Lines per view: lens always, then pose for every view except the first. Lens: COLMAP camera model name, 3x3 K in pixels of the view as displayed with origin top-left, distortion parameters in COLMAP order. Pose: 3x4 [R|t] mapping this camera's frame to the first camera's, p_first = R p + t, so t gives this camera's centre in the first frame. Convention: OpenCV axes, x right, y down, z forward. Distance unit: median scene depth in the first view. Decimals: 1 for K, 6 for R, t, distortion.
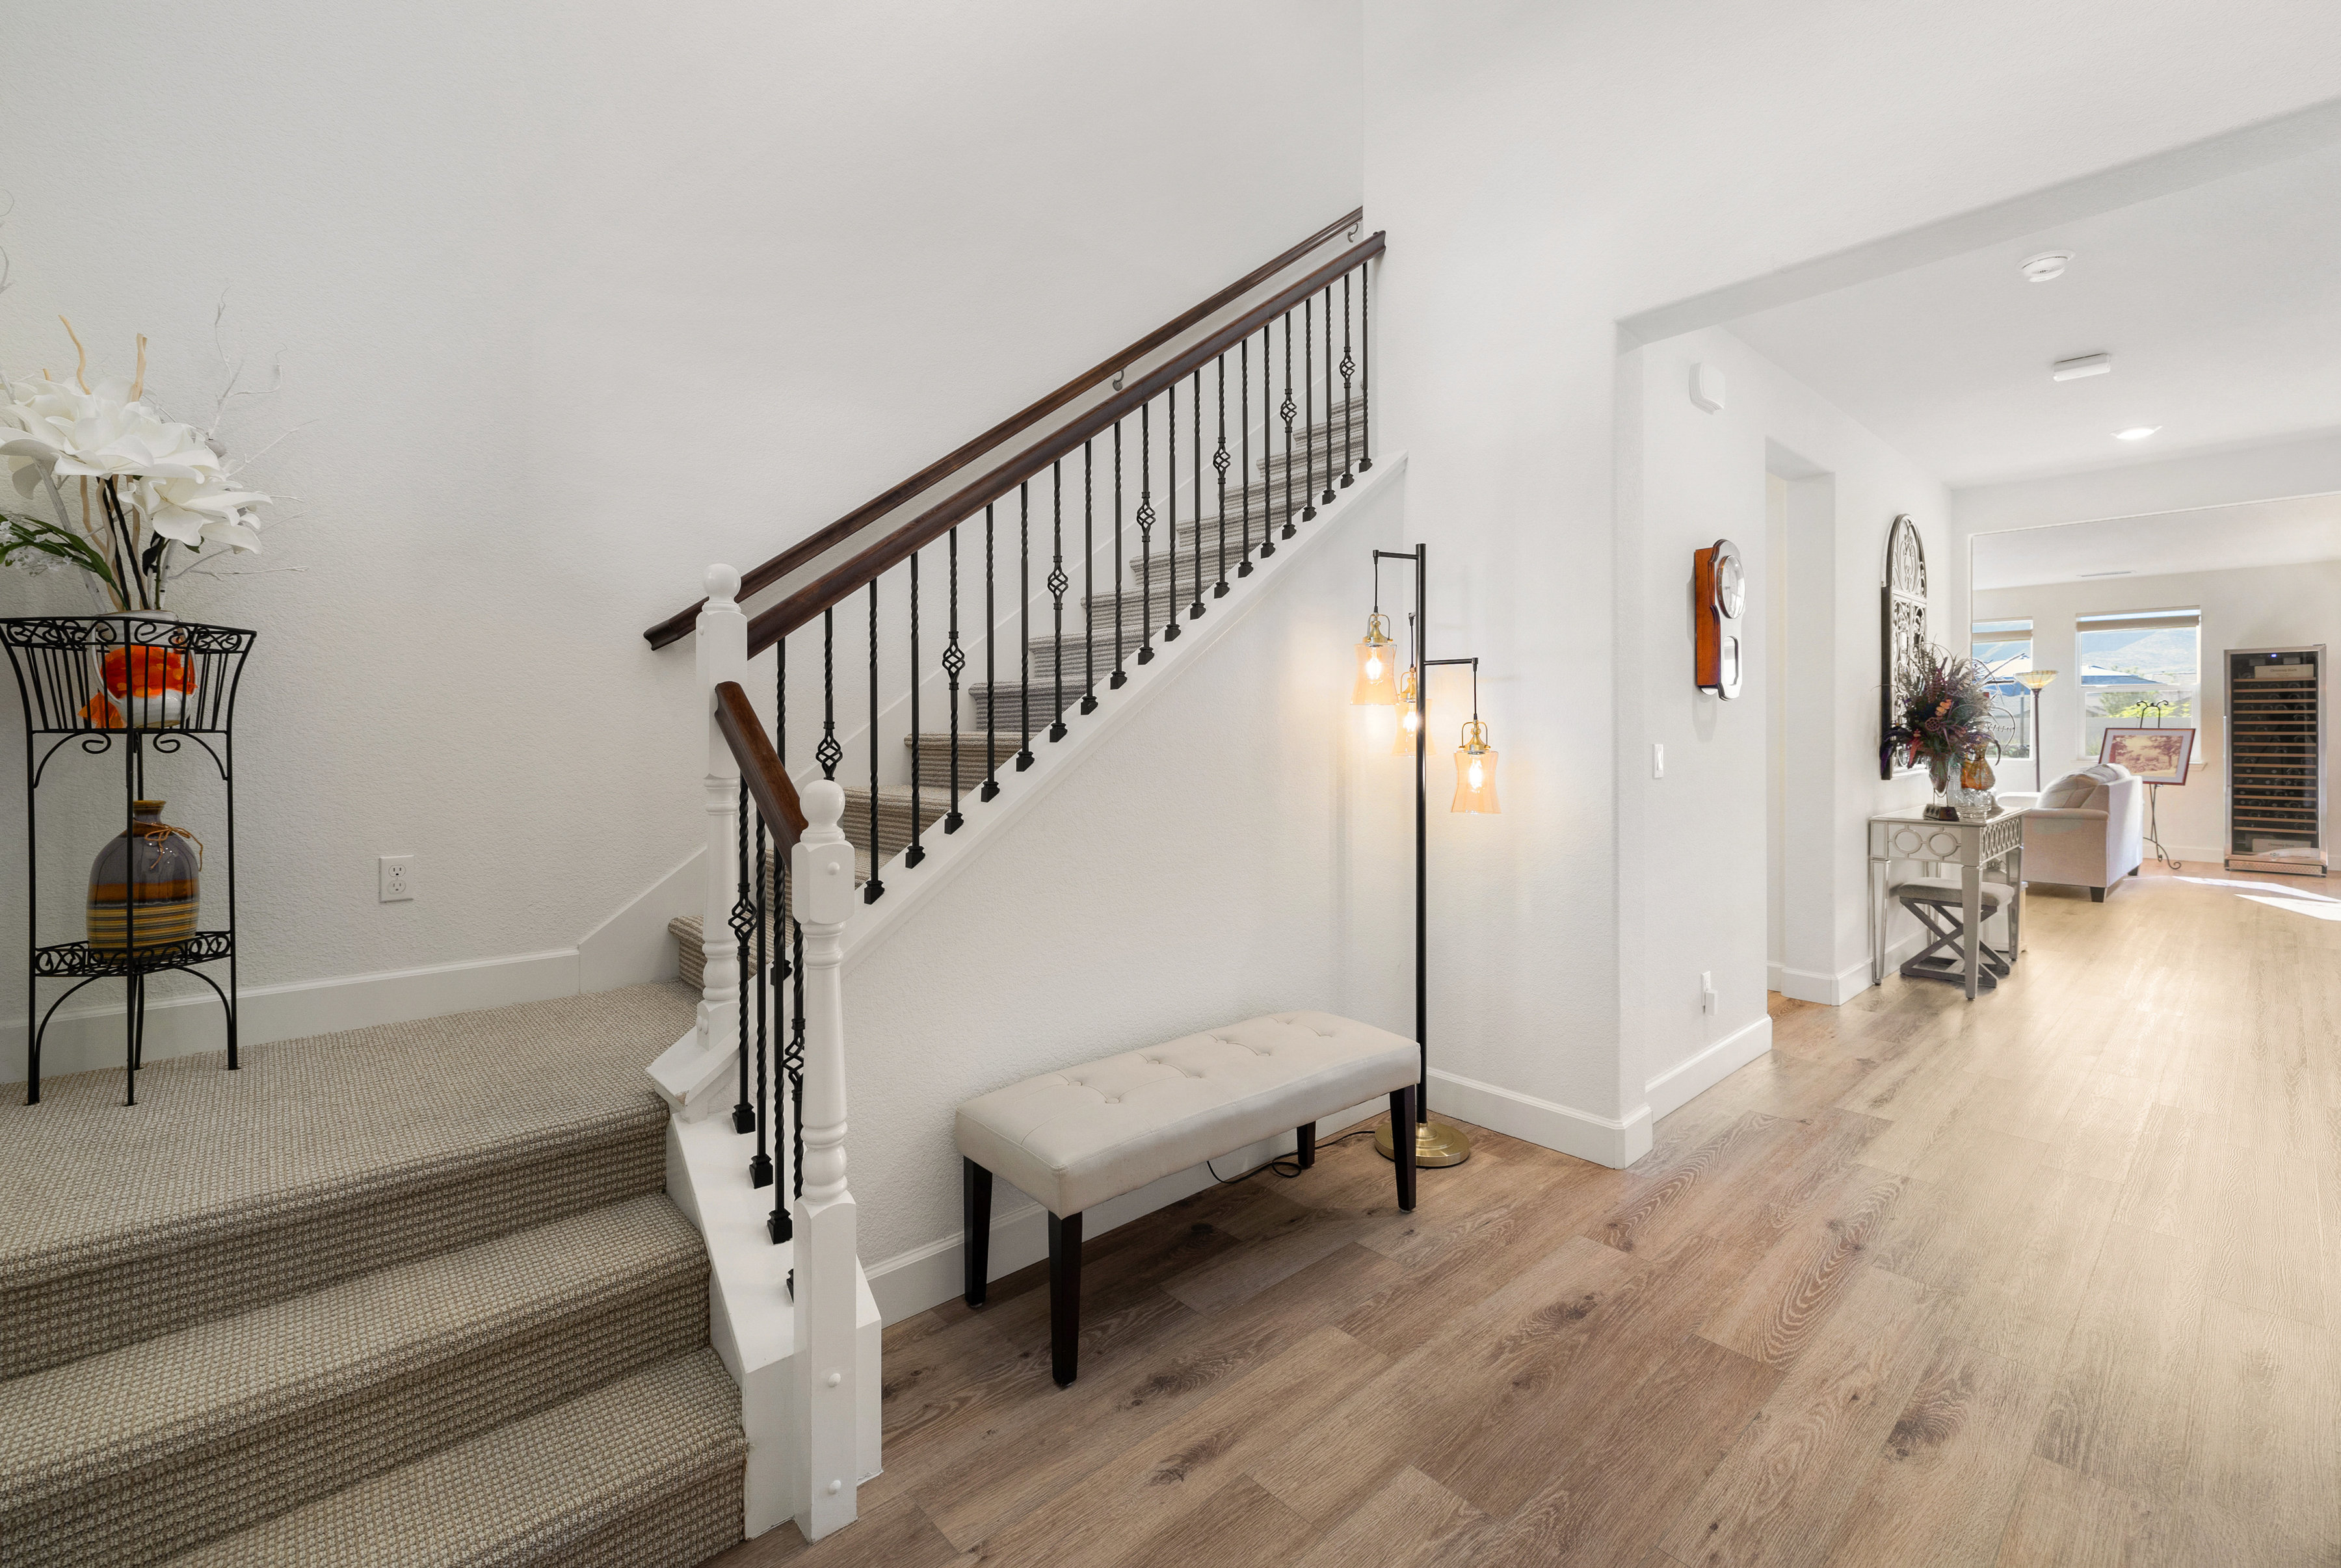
lens RADIAL K [[1002.4, 0, 1174.8], [0, 1002.4, 737.0], [0, 0, 1]] dist [0.004708, -0.000072]
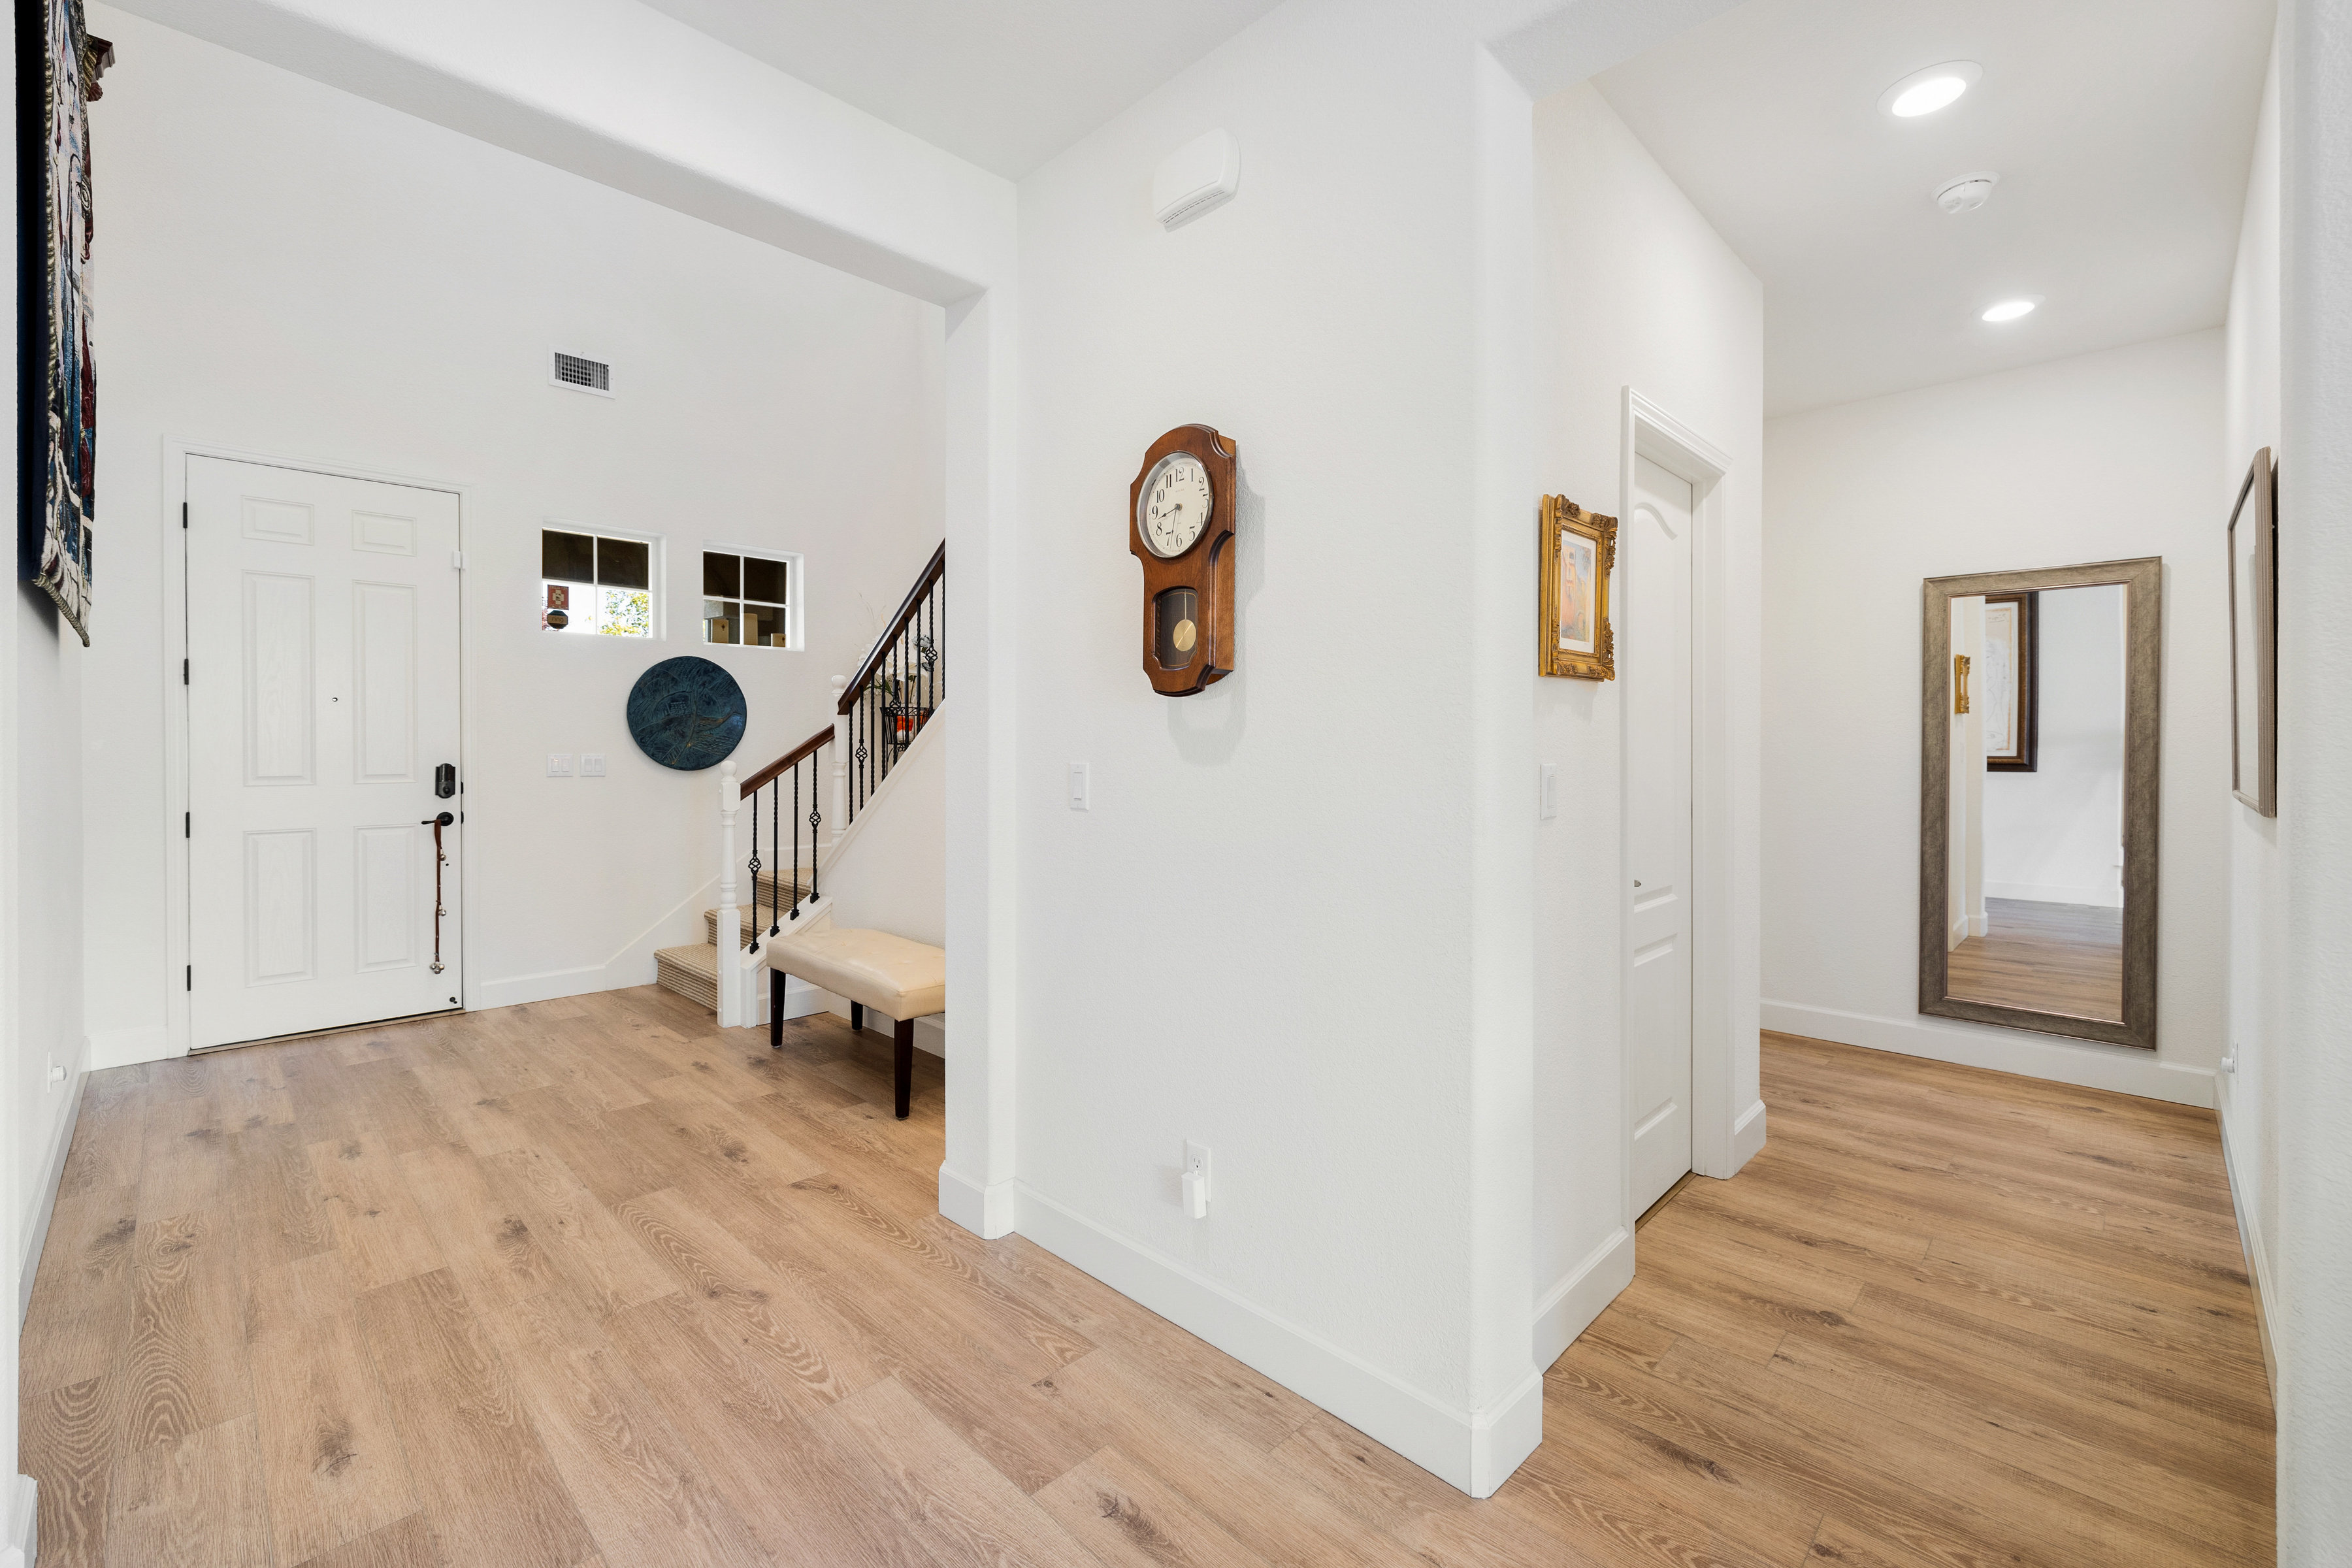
lens RADIAL K [[1007.3, 0, 1178.5], [0, 1007.3, 764.3], [0, 0, 1]] dist [0.004708, -0.000072]
pose [[0.036457, 0.015651, -0.999213, 1.748063], [-0.001096, 0.999877, 0.015621, 0.005225], [0.999335, 0.000526, 0.036470, 1.508165]]
